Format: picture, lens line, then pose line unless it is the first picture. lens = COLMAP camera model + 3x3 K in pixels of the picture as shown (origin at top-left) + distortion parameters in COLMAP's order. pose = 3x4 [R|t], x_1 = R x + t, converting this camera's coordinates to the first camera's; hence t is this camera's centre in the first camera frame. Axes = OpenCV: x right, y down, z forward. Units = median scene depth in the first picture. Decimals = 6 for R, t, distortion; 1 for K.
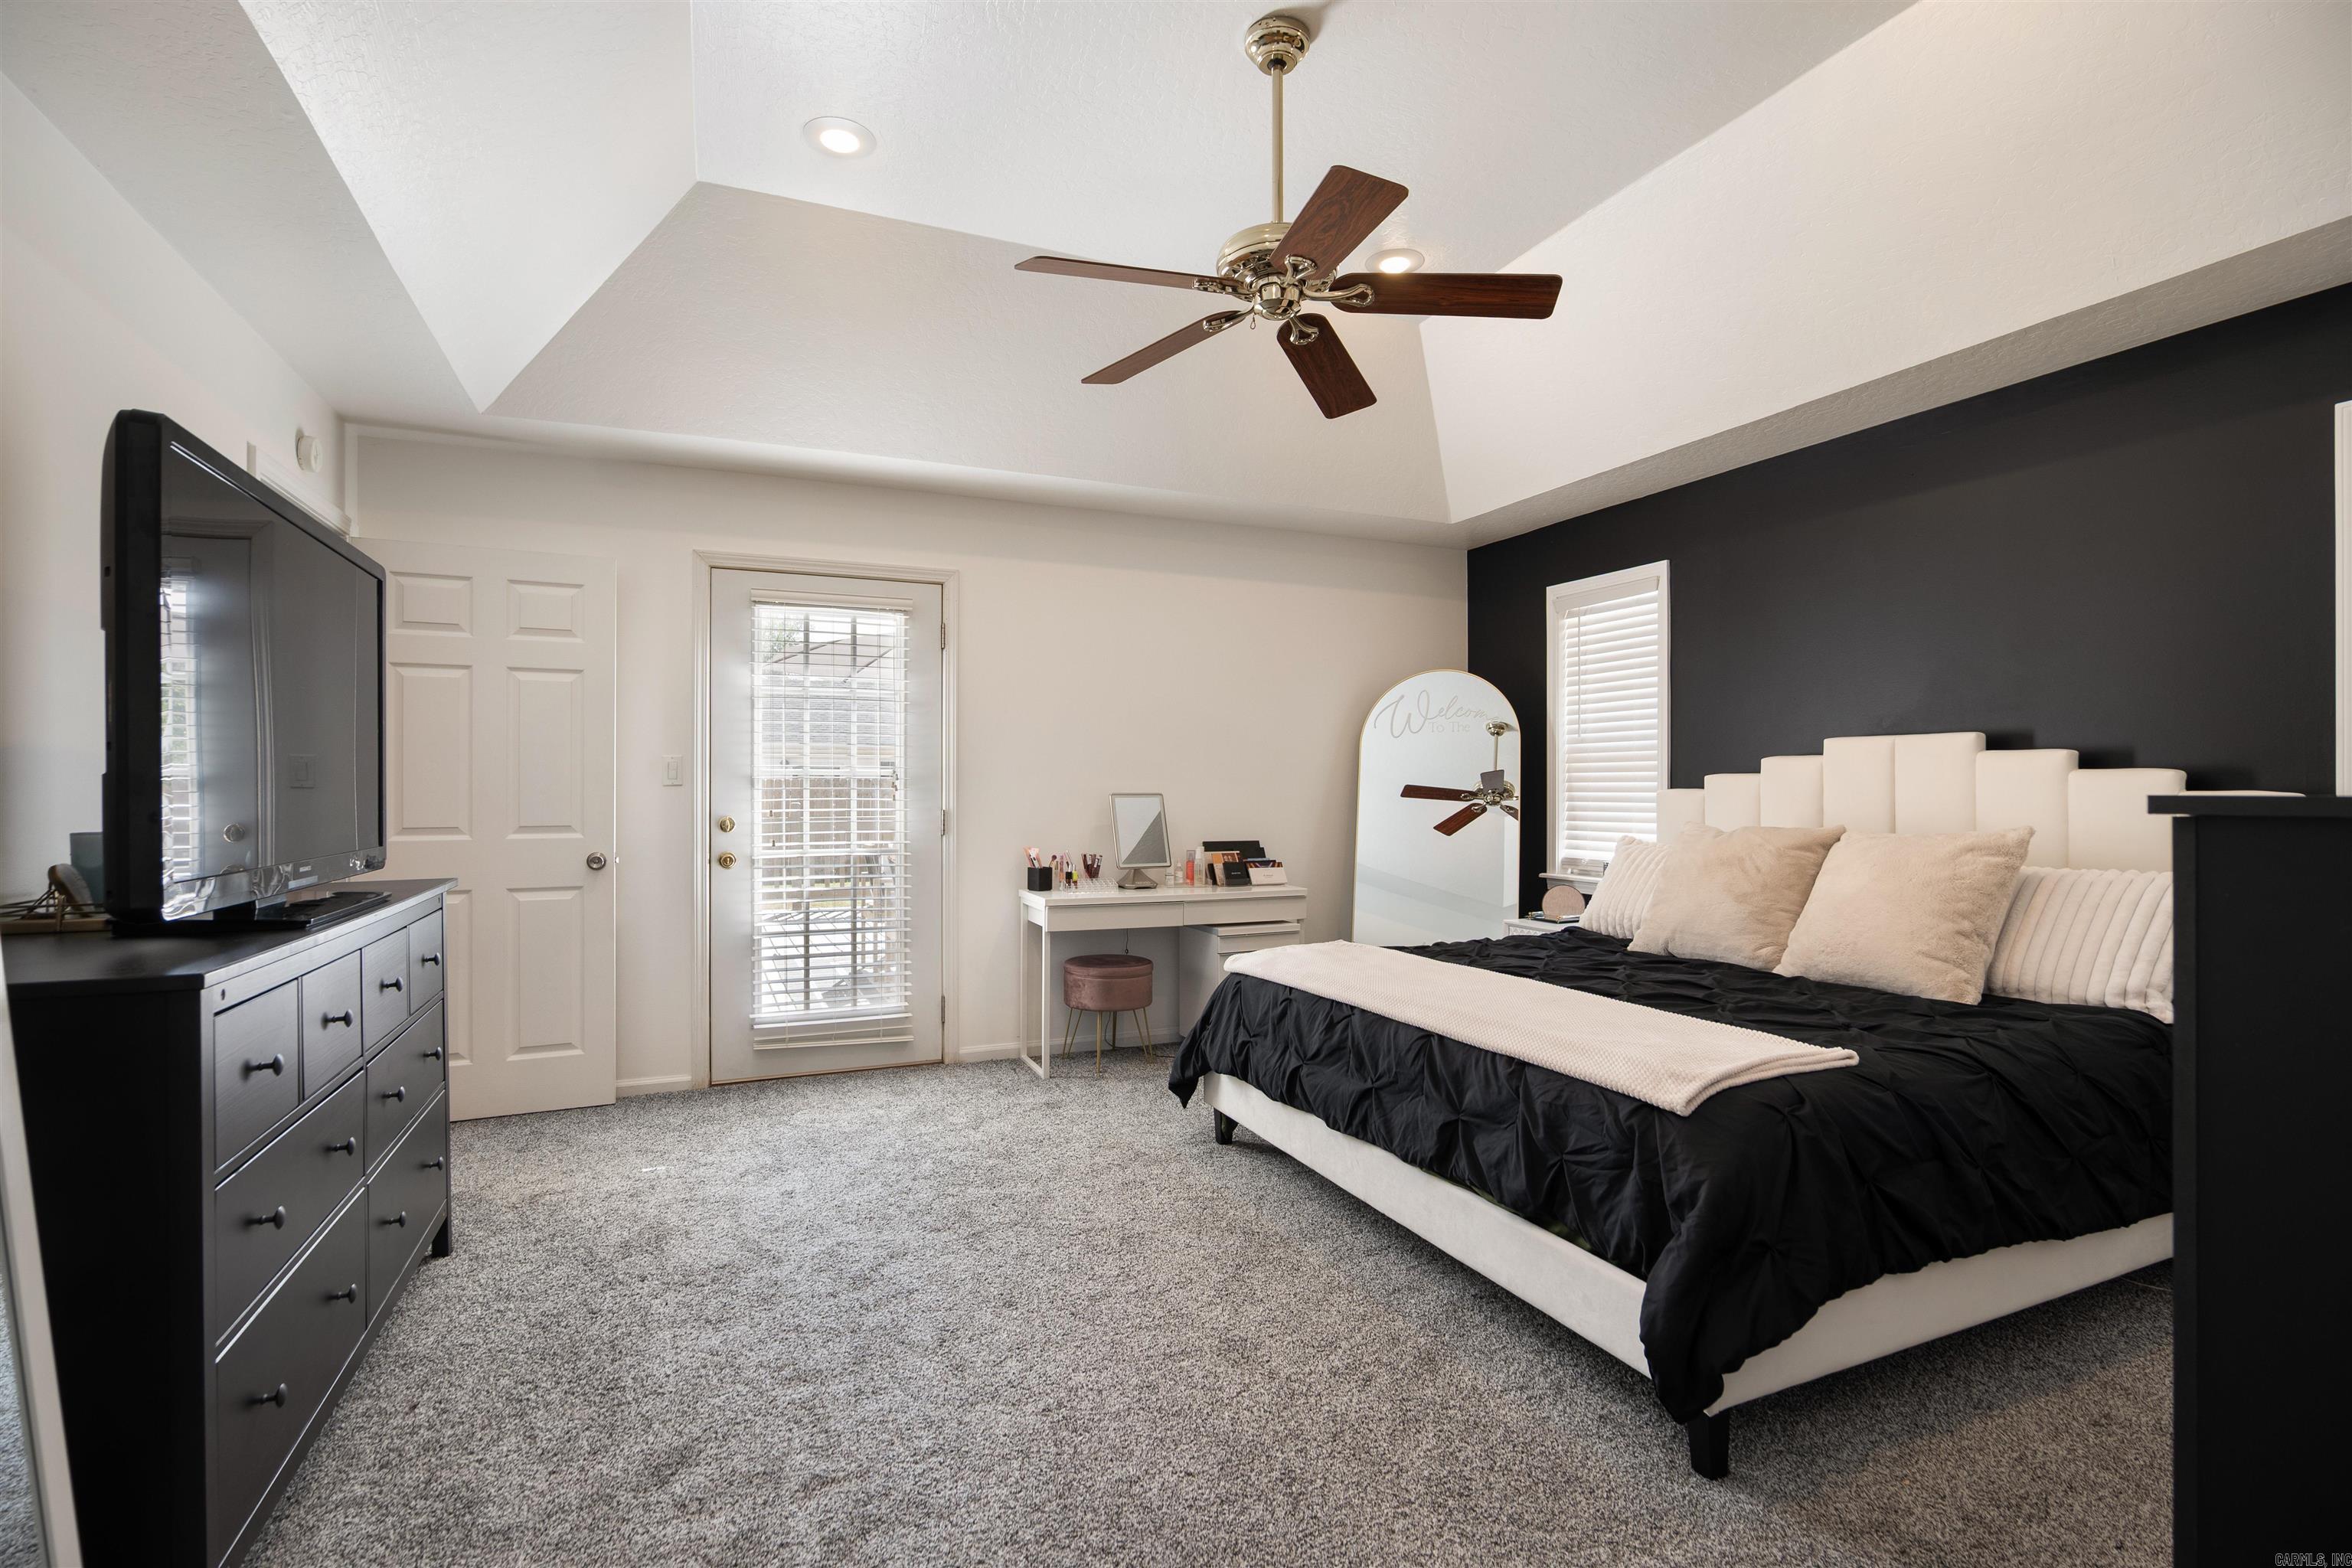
lens RADIAL K [[1116.5, 0, 1166.6], [0, 1116.5, 781.6], [0, 0, 1]] dist [-0.023231, 0.007882]
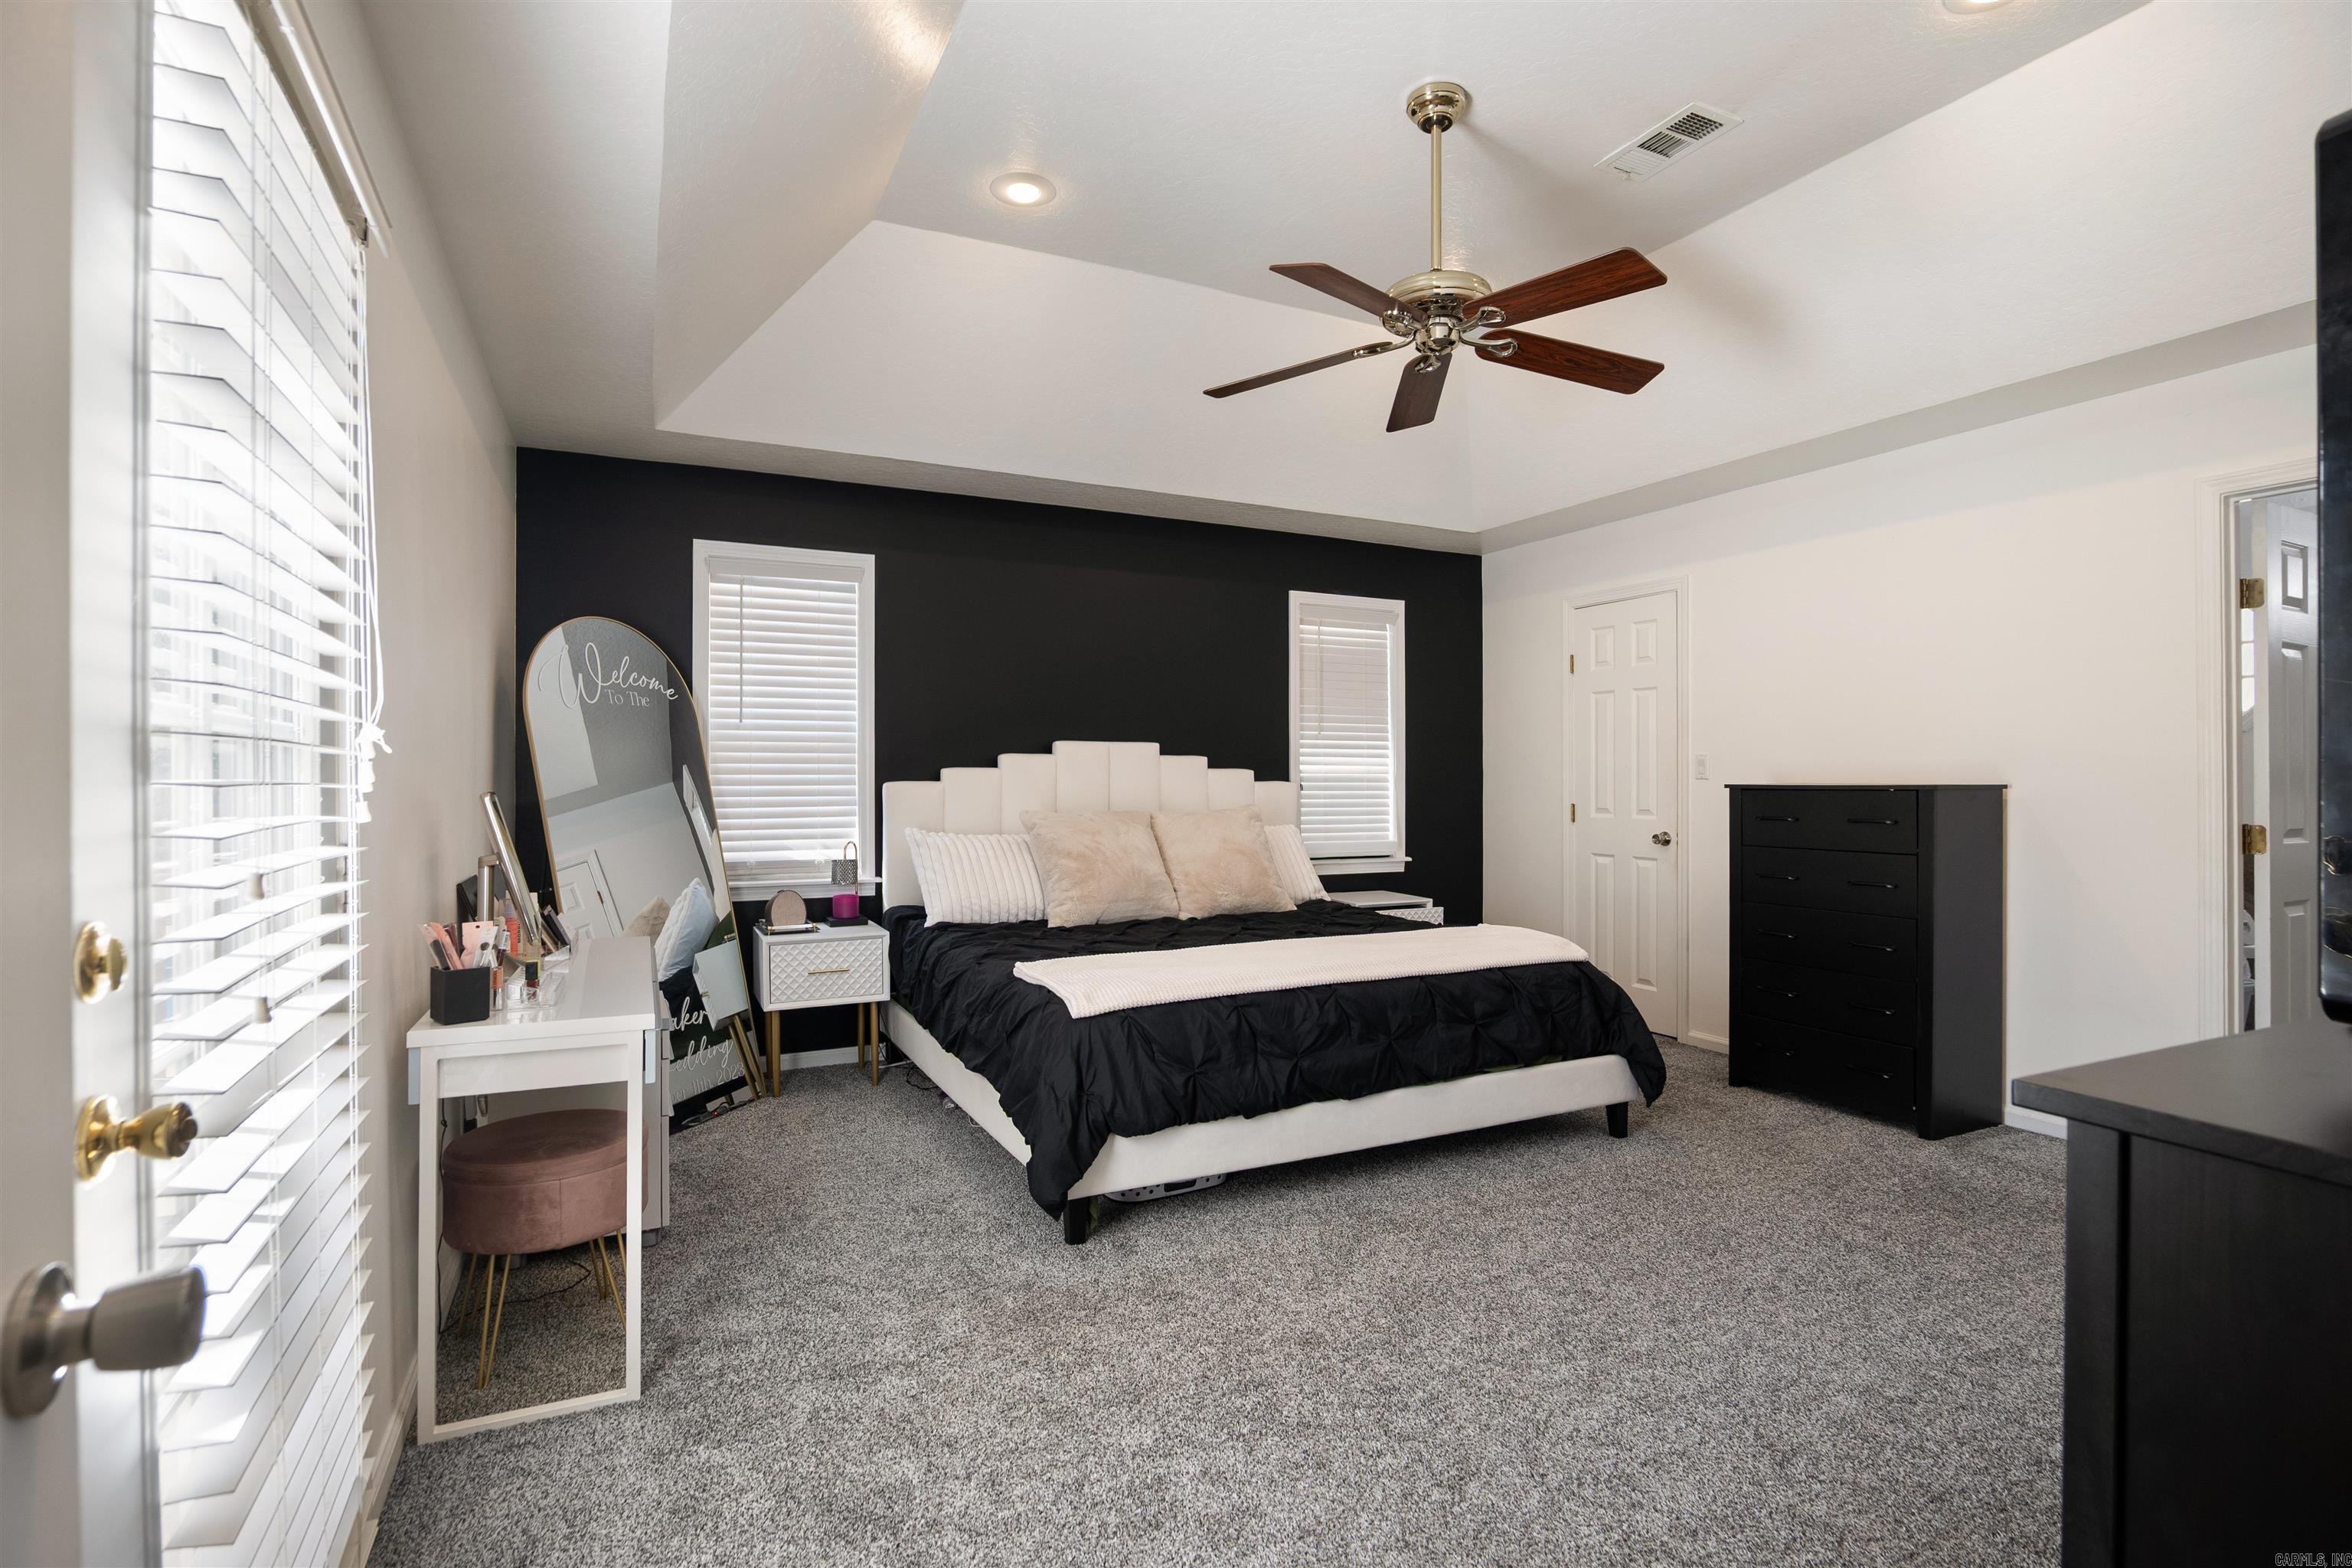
lens RADIAL K [[1116.5, 0, 1166.6], [0, 1116.5, 781.6], [0, 0, 1]] dist [-0.023231, 0.007882]
pose [[-0.053478, -0.002540, 0.998566, -0.656429], [-0.006315, 0.999978, 0.002206, 0.003679], [-0.998549, -0.006188, -0.053493, 0.892736]]
